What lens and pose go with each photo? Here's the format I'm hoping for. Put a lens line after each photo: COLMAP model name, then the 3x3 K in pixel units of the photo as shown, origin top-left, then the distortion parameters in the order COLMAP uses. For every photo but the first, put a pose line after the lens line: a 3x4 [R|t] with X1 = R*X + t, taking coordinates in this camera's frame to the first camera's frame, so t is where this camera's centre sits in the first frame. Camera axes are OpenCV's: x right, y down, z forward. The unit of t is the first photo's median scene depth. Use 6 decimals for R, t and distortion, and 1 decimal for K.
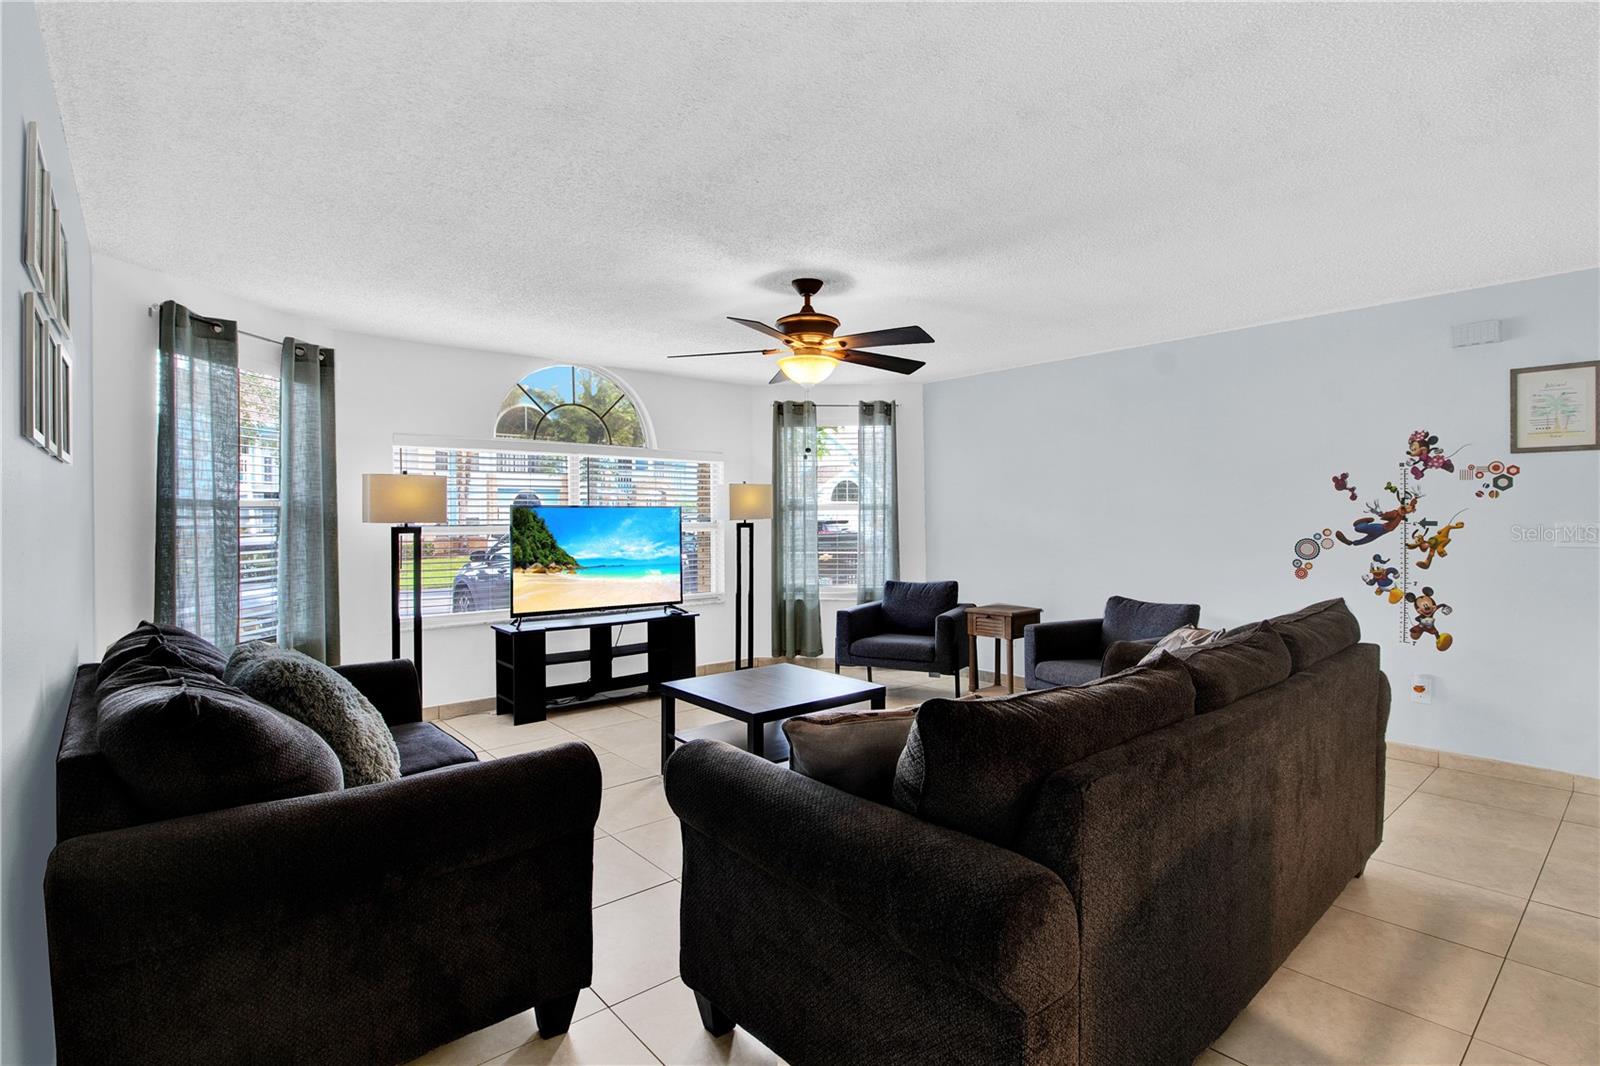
lens RADIAL K [[769.4, 0, 798.2], [0, 769.4, 523.6], [0, 0, 1]] dist [-0.003906, -0.010549]
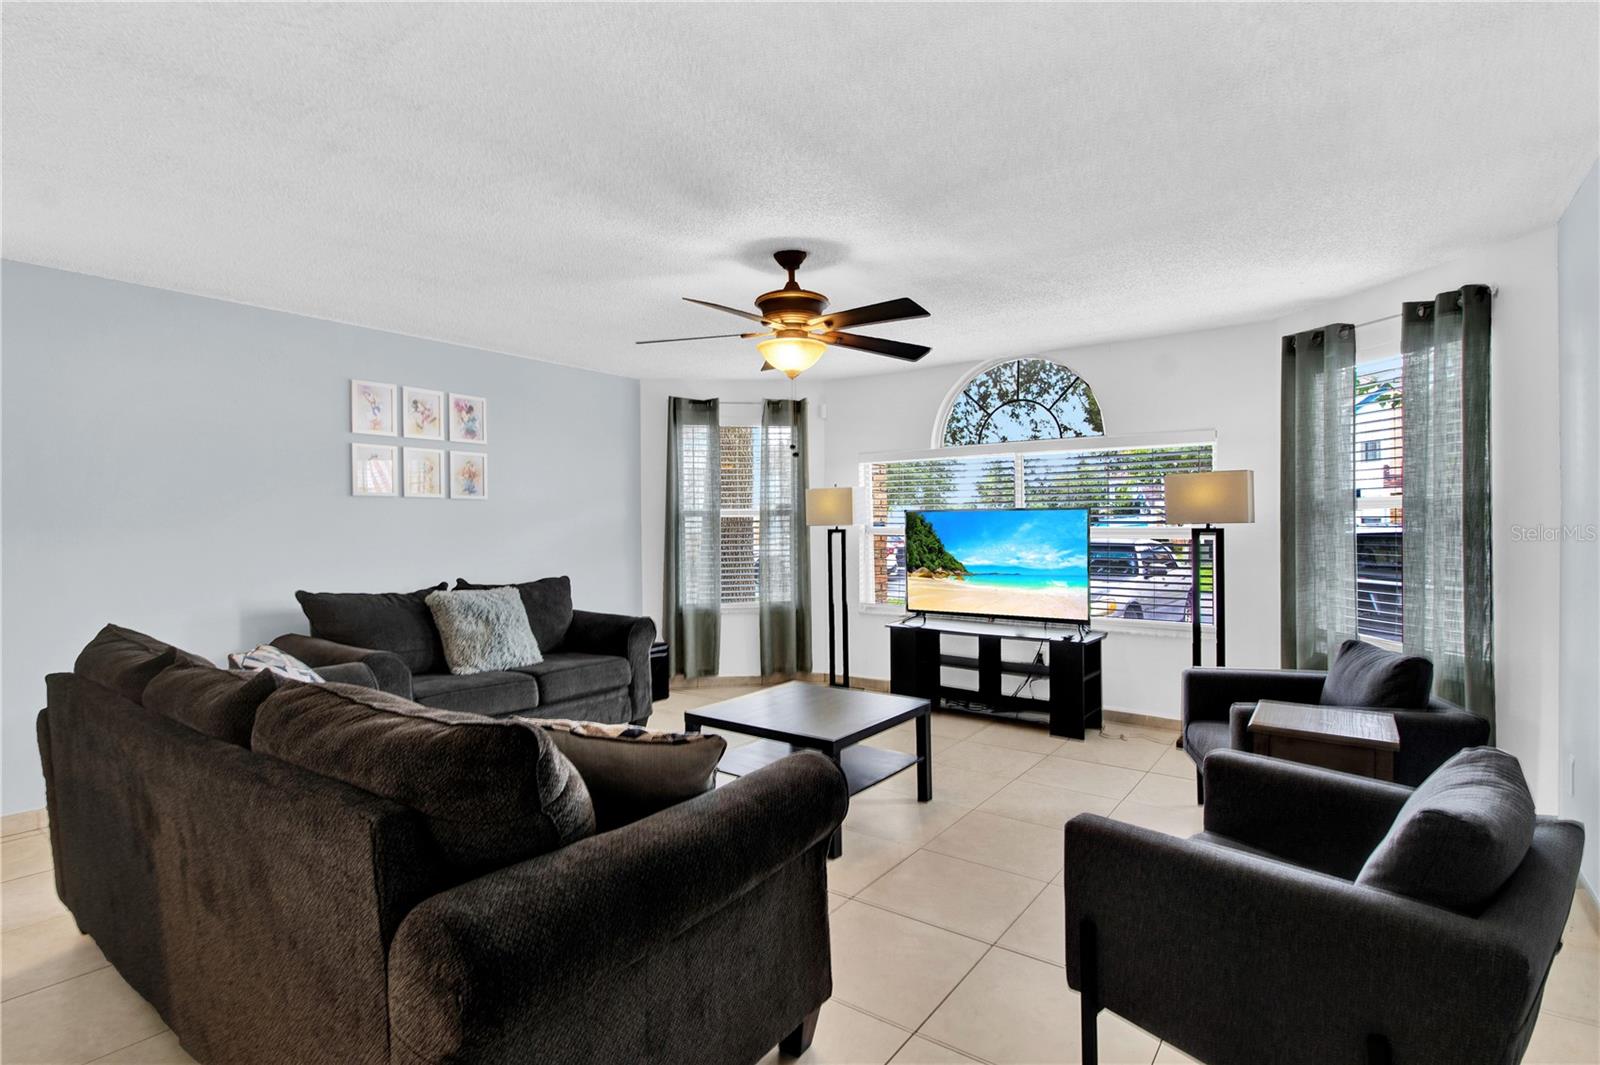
lens RADIAL K [[769.4, 0, 803.4], [0, 769.4, 548.3], [0, 0, 1]] dist [-0.003906, -0.010549]
pose [[0.275091, 0.030324, -0.960940, 0.829684], [0.003641, 0.999462, 0.032582, -0.010285], [0.961411, -0.012462, 0.274833, 0.746387]]
